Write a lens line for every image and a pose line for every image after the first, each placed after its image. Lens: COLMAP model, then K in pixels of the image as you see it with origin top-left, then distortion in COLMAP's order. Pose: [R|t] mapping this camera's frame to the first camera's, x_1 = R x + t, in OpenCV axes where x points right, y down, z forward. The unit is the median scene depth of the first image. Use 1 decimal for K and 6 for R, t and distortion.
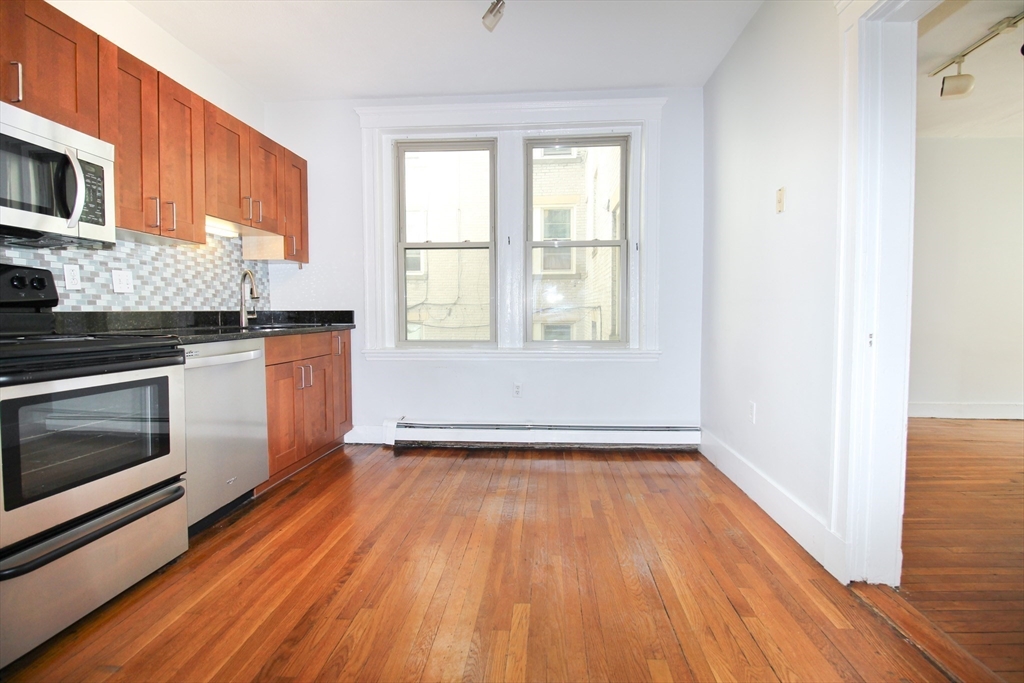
lens RADIAL K [[470.9, 0, 519.2], [0, 470.9, 329.3], [0, 0, 1]] dist [0.003132, -0.013845]
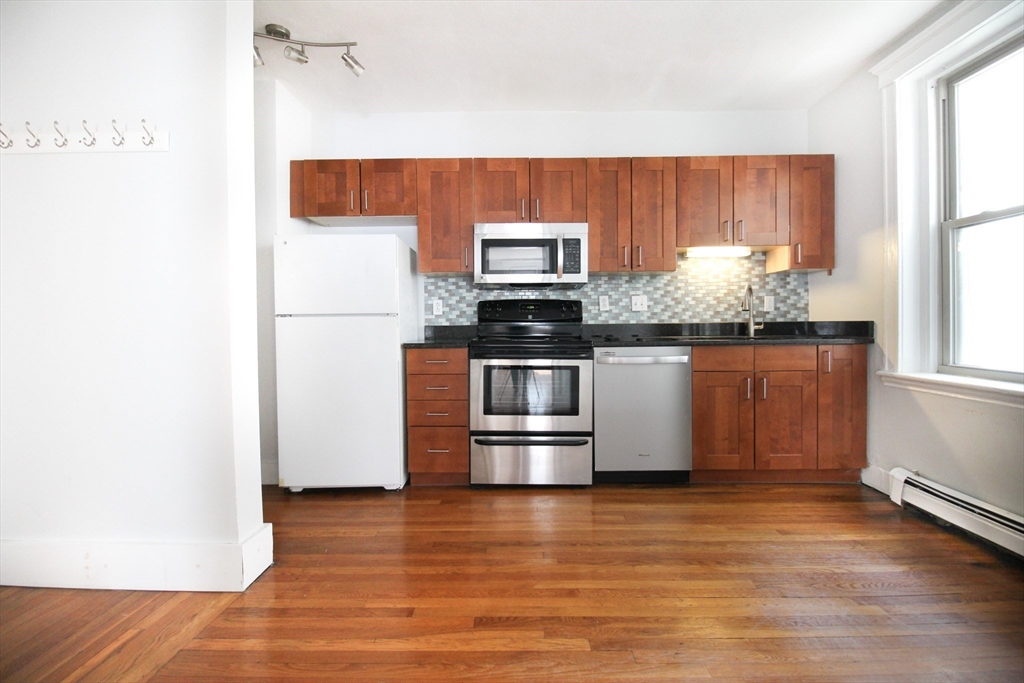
lens RADIAL K [[470.9, 0, 519.2], [0, 470.9, 329.3], [0, 0, 1]] dist [0.003132, -0.013845]
pose [[0.056394, 0.011922, -0.998337, 0.581112], [-0.028476, 0.999541, 0.010327, -0.023383], [0.998002, 0.027846, 0.056707, 0.509200]]
